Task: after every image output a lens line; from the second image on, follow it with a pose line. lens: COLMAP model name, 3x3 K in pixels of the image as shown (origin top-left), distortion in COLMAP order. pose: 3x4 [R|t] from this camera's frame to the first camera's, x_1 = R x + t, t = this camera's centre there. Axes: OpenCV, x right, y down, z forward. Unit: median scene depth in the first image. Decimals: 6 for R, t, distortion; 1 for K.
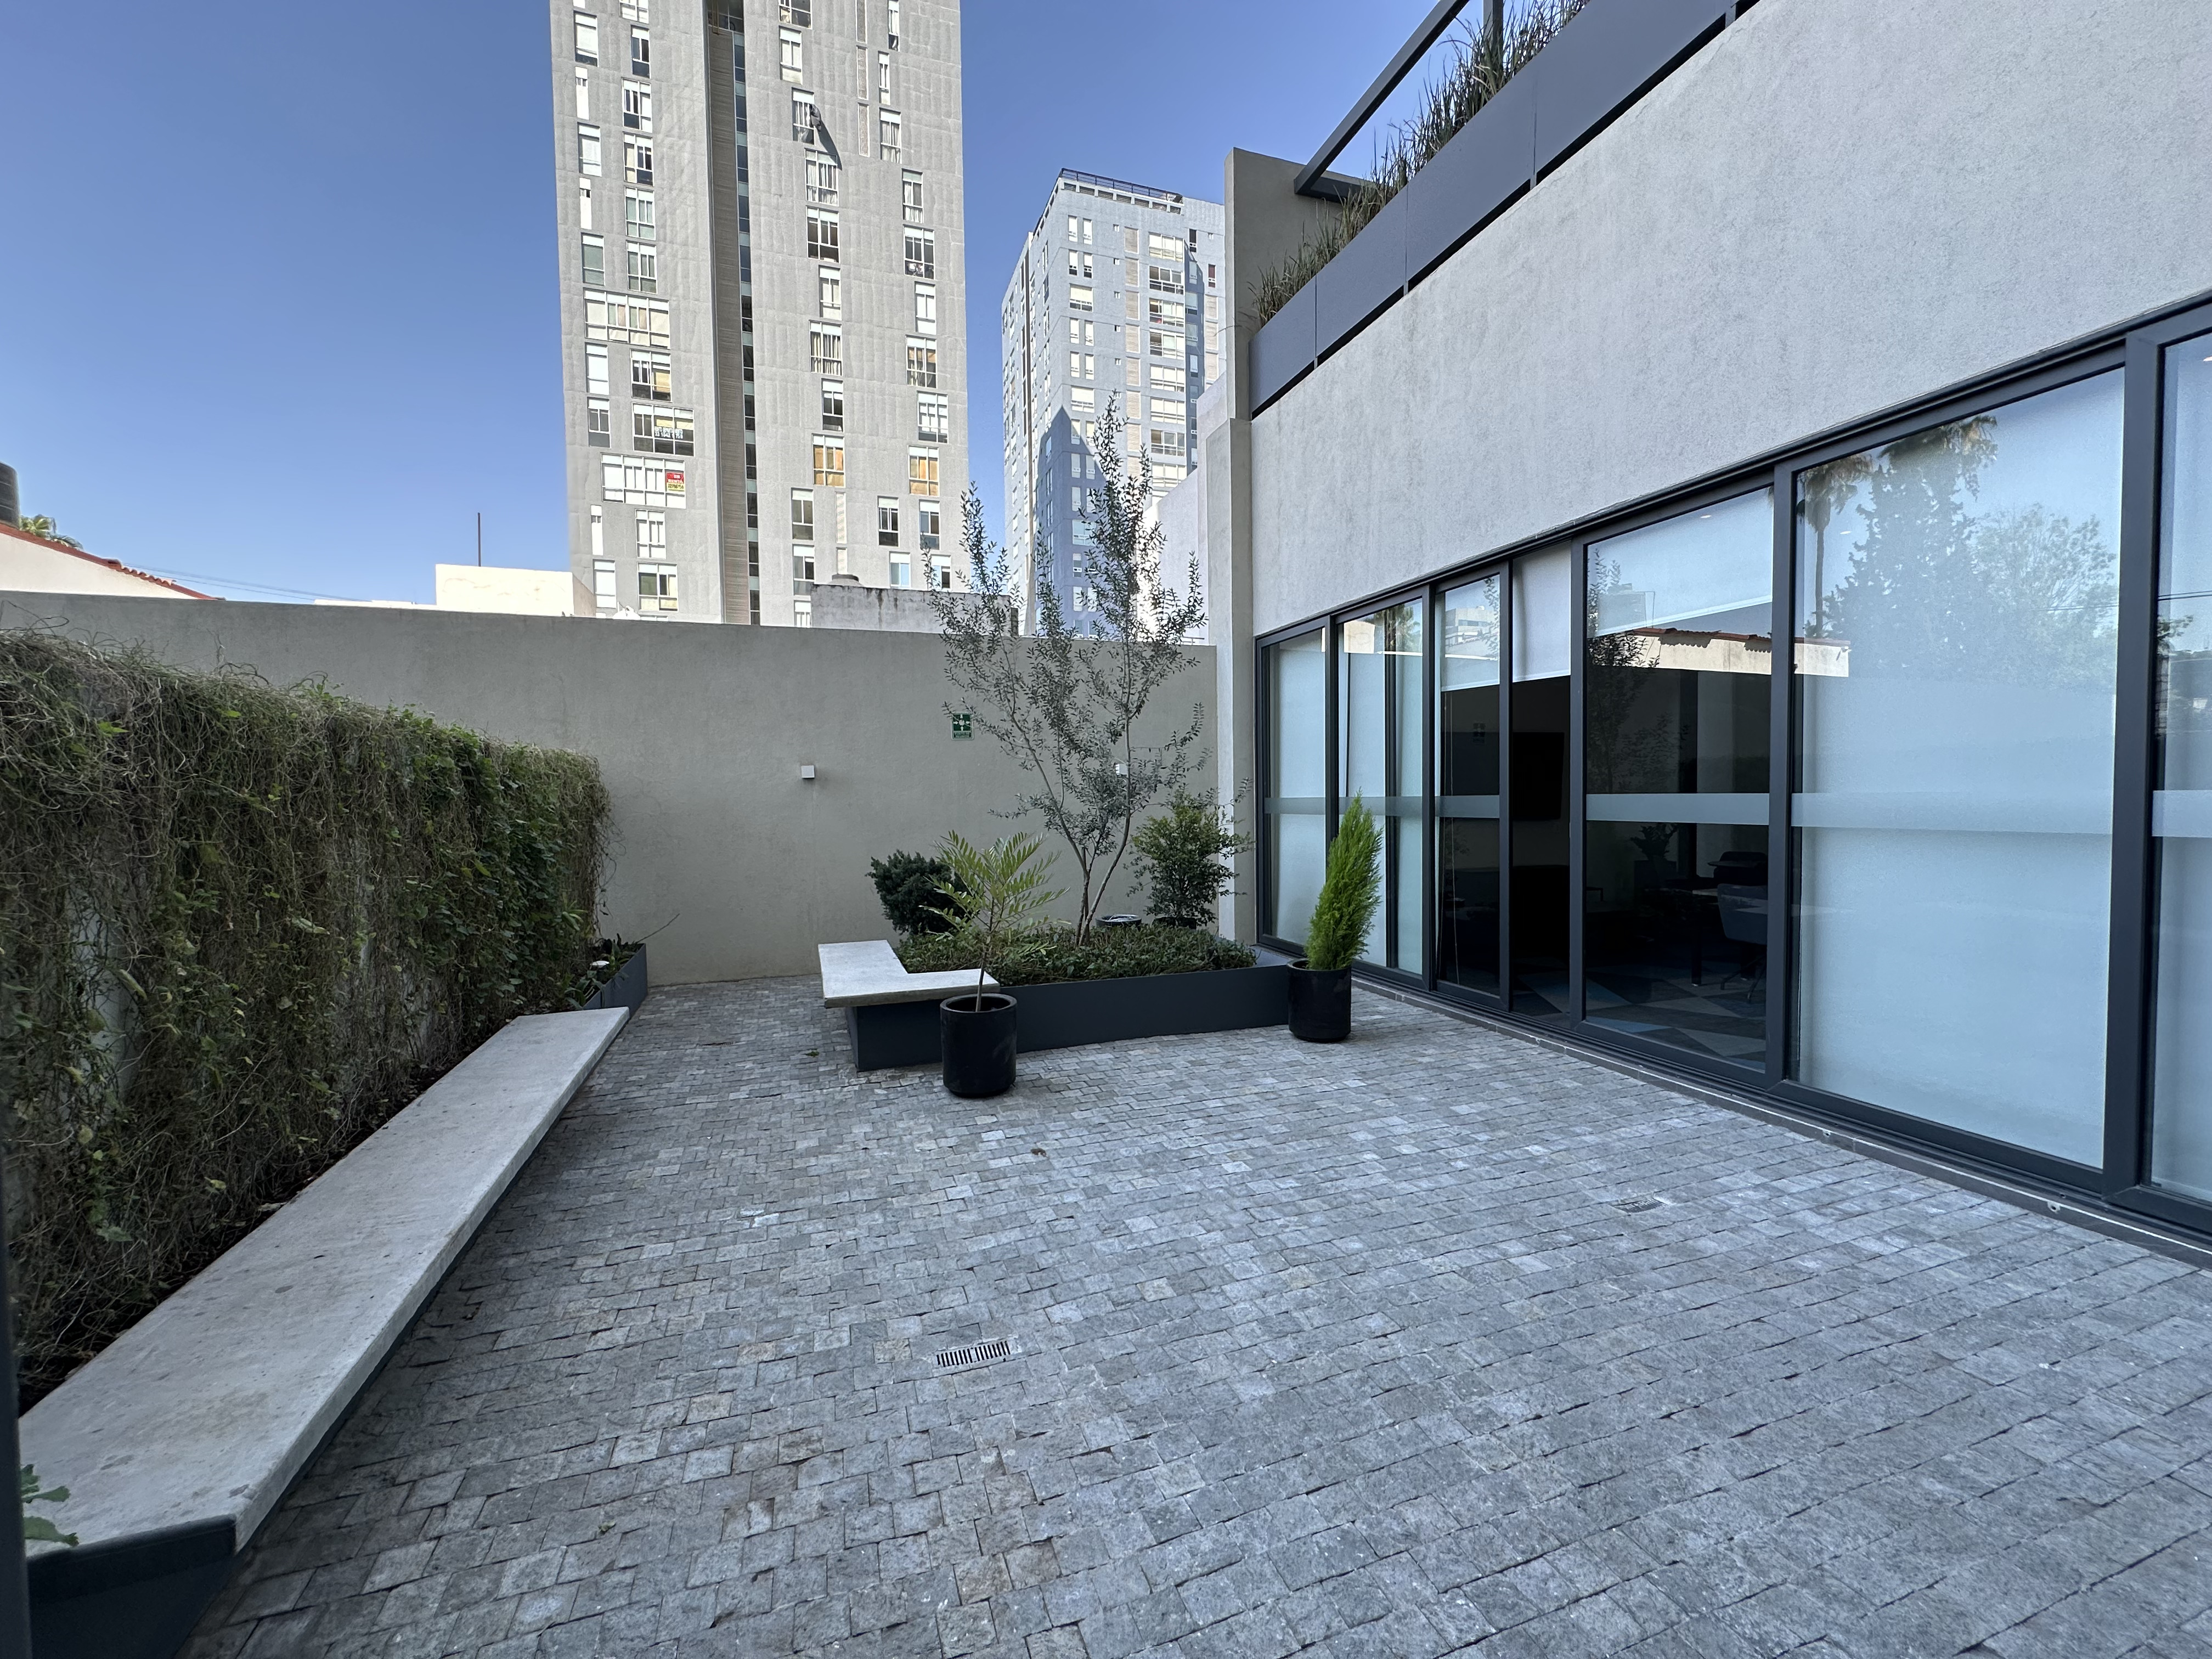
lens RADIAL K [[883.3, 0, 1106.6], [0, 883.3, 828.4], [0, 0, 1]] dist [-0.002301, 0.000634]
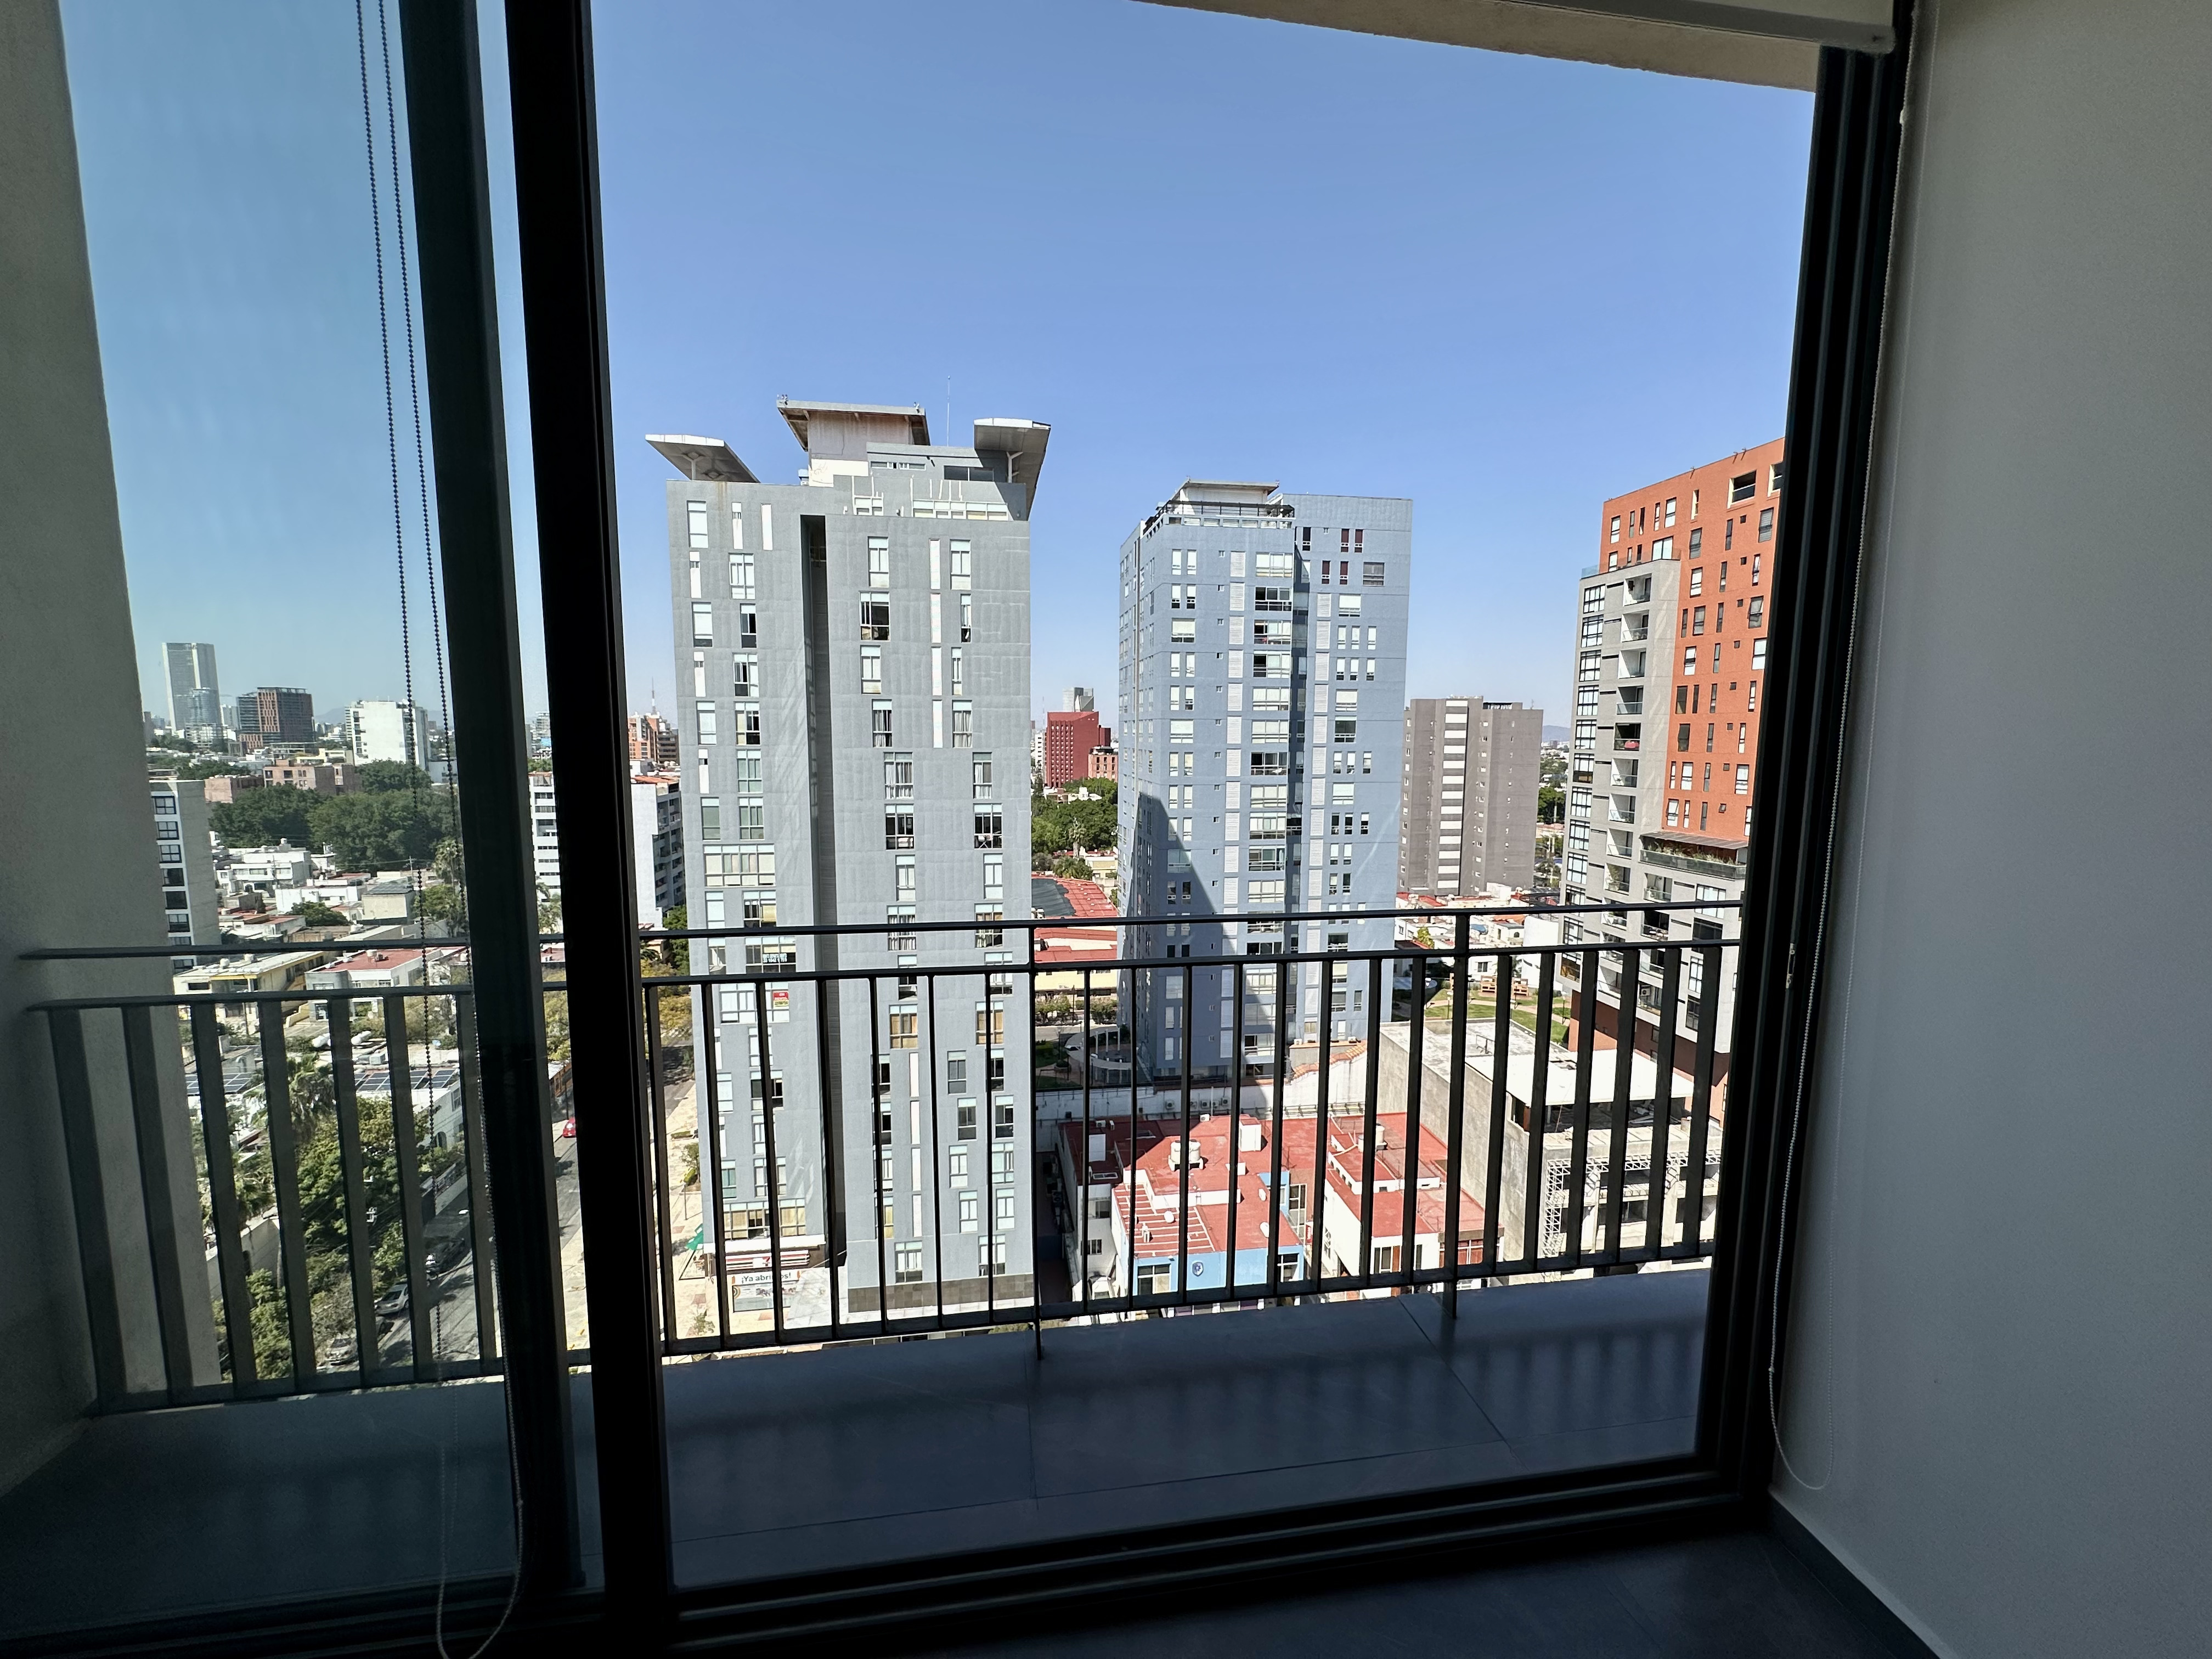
lens RADIAL K [[883.3, 0, 1106.0], [0, 883.3, 826.3], [0, 0, 1]] dist [-0.002301, 0.000634]
pose [[0.983345, 0.040462, -0.177188, 0.114399], [-0.026920, 0.996576, 0.078173, -0.731162], [0.179744, -0.072101, 0.981067, -0.016451]]
